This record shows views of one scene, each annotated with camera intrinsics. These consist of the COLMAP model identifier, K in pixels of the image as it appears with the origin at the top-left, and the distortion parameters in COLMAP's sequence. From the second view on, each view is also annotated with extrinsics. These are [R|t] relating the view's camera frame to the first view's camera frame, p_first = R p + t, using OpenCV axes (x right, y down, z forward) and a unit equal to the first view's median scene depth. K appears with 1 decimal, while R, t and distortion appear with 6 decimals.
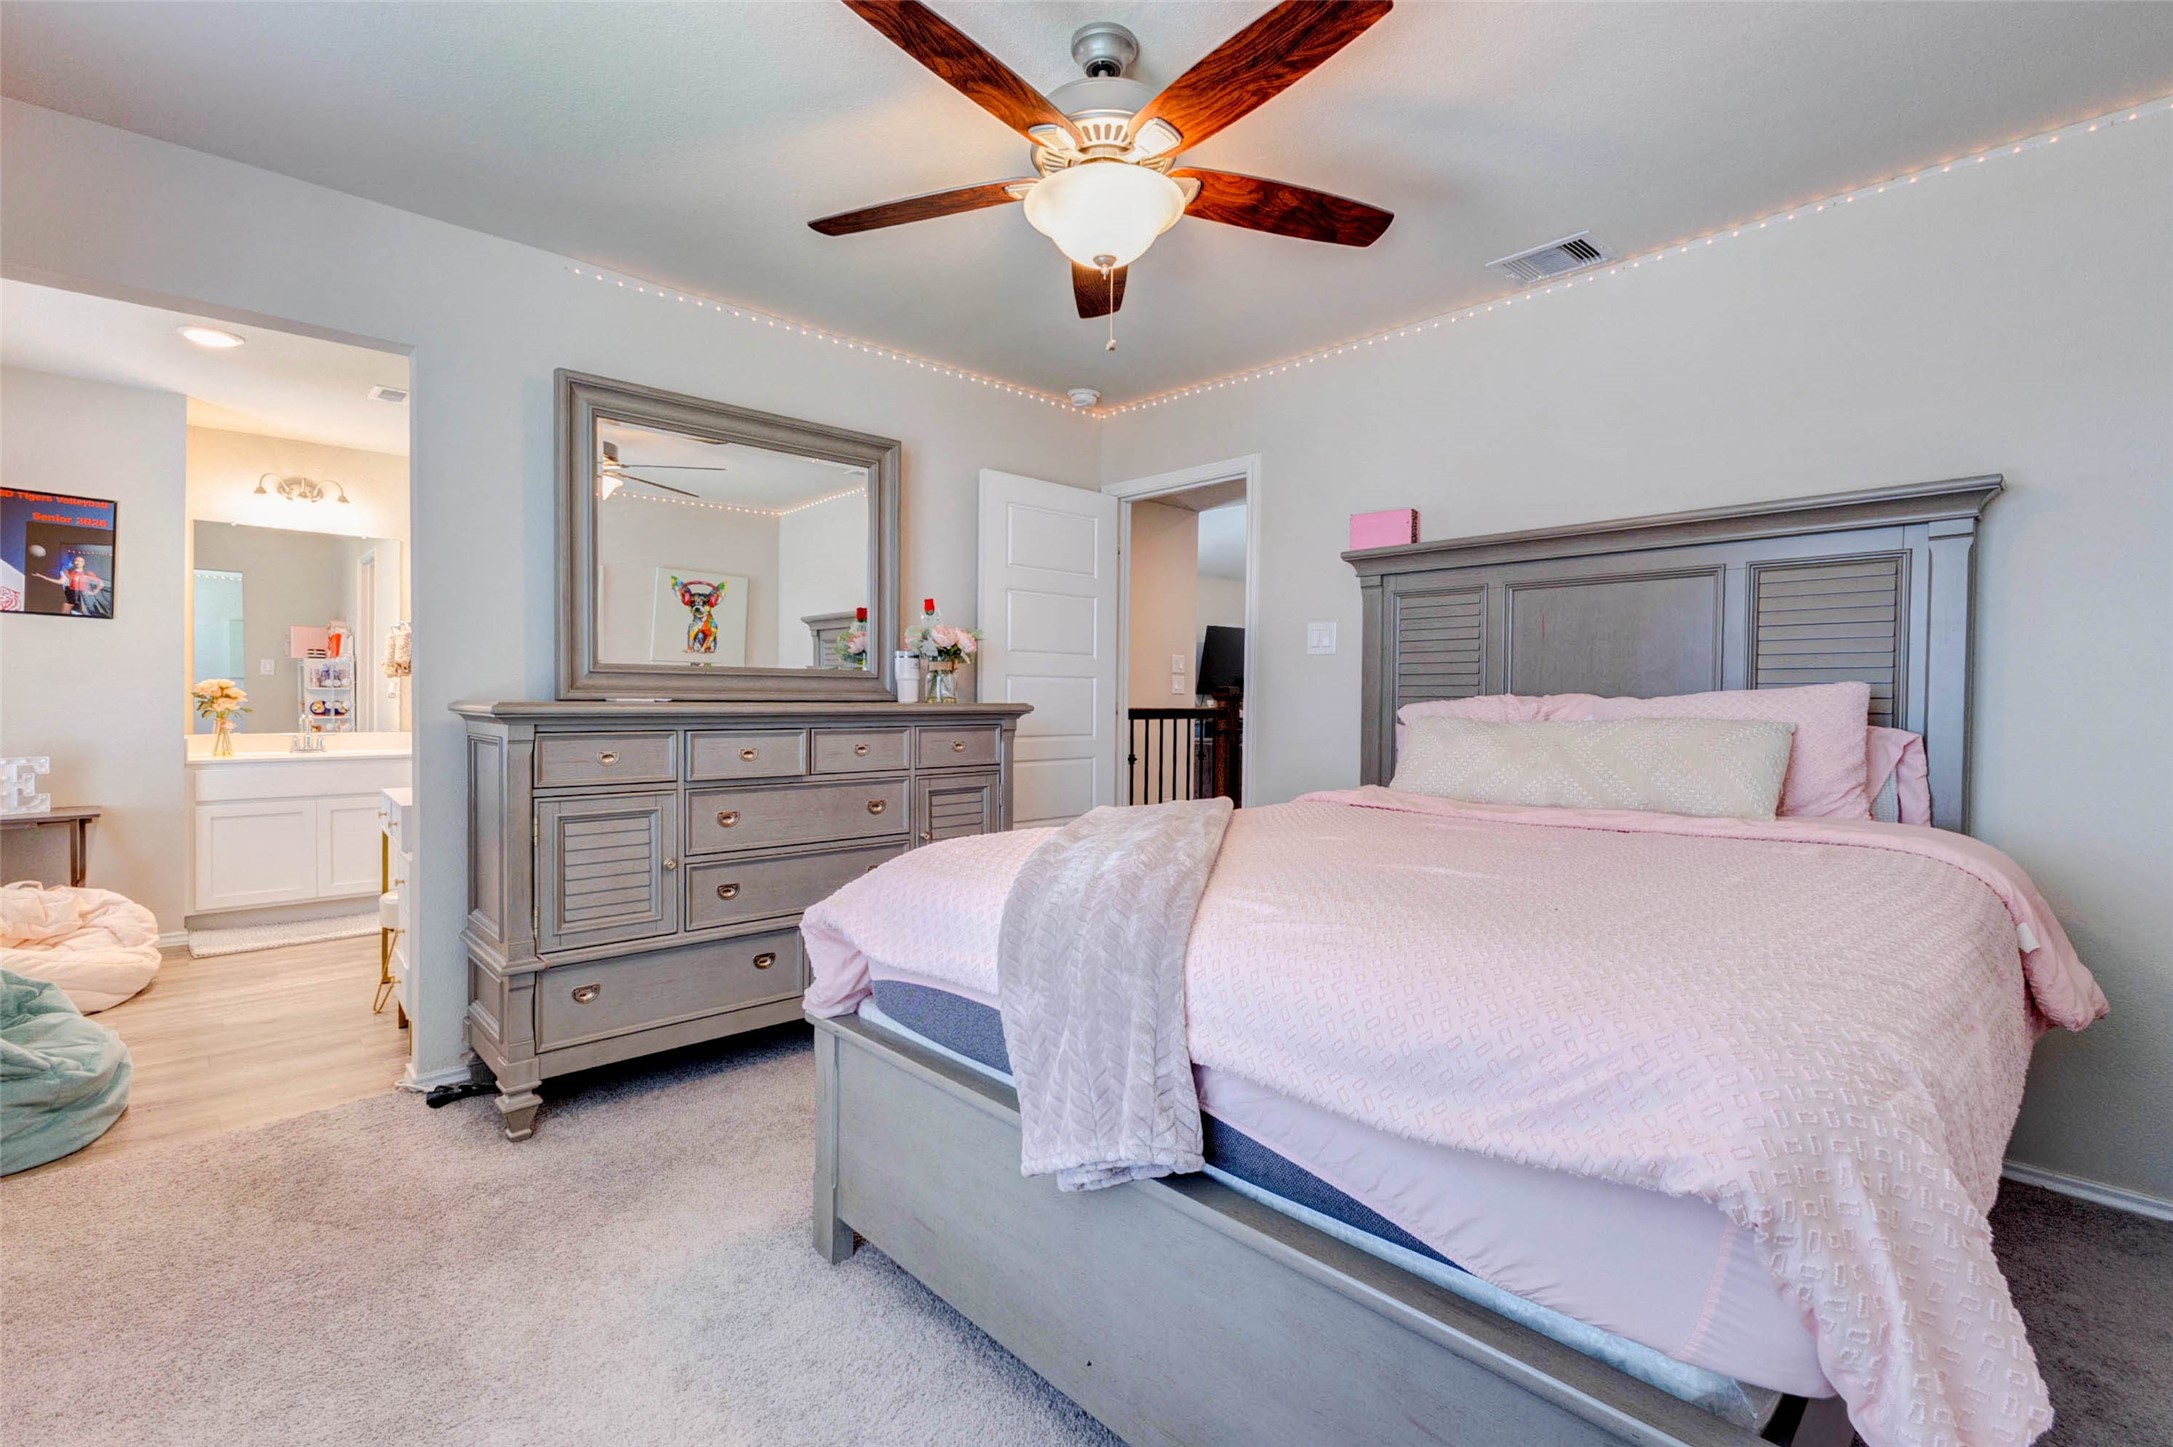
lens RADIAL K [[960.2, 0, 1098.9], [0, 960.2, 714.6], [0, 0, 1]] dist [0.017022, -0.009681]
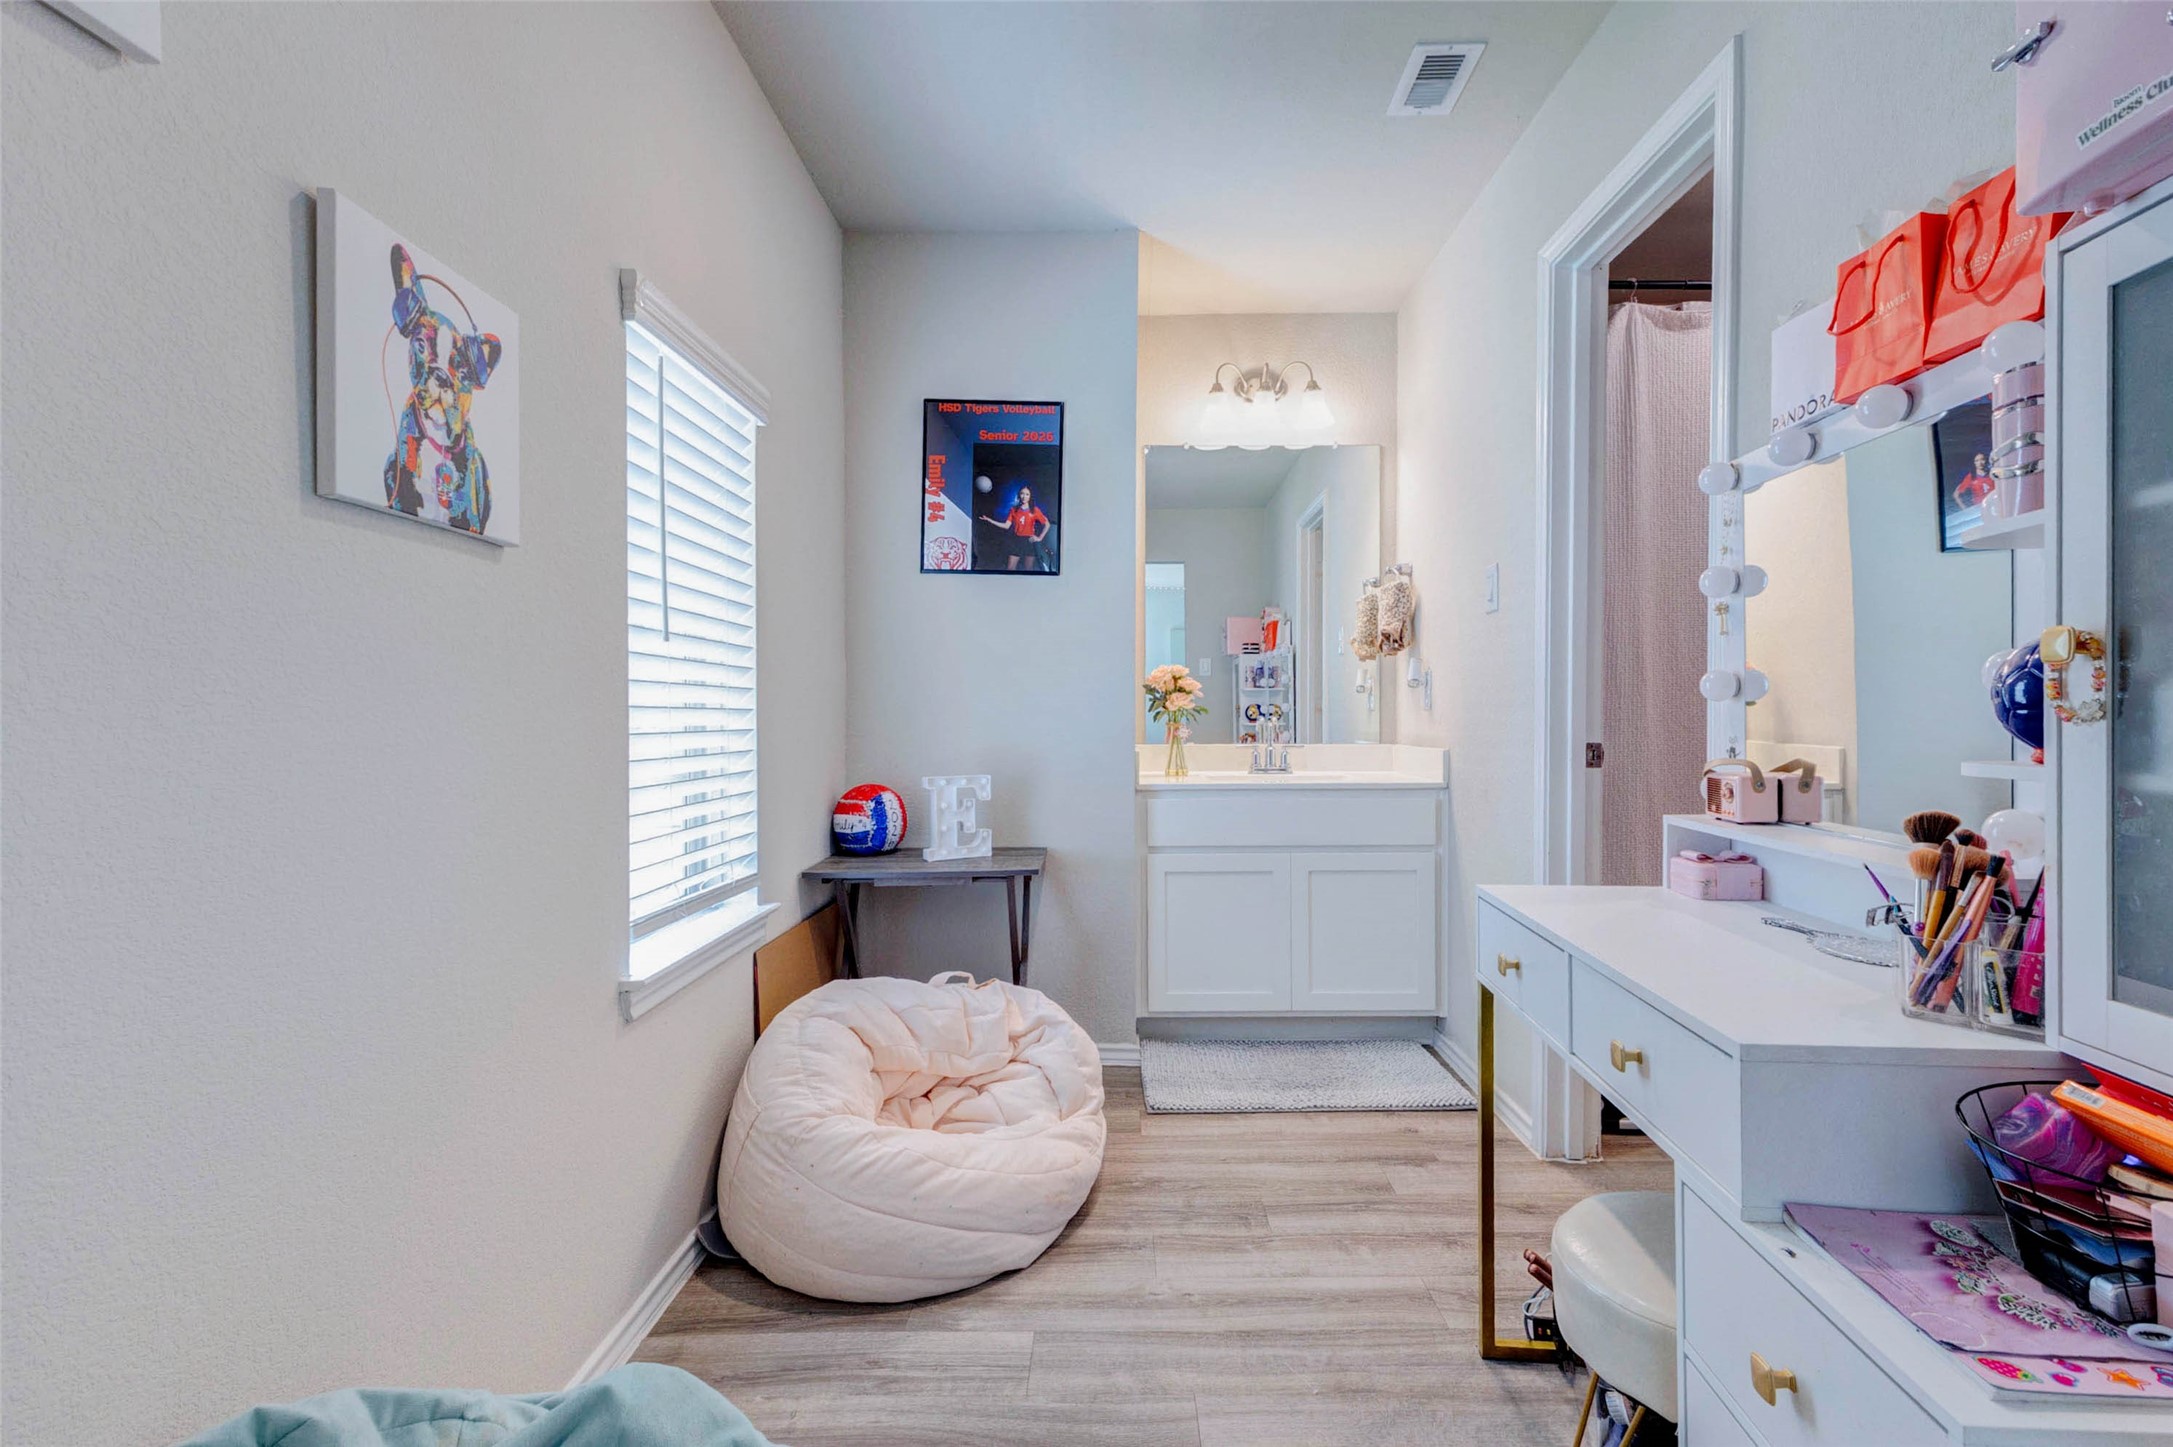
lens RADIAL K [[960.2, 0, 1098.9], [0, 960.2, 714.6], [0, 0, 1]] dist [0.017022, -0.009681]
pose [[0.699323, -0.008776, -0.714752, -0.471932], [-0.001145, 0.999910, -0.013397, 0.008231], [0.714805, 0.010188, 0.699249, 0.499914]]
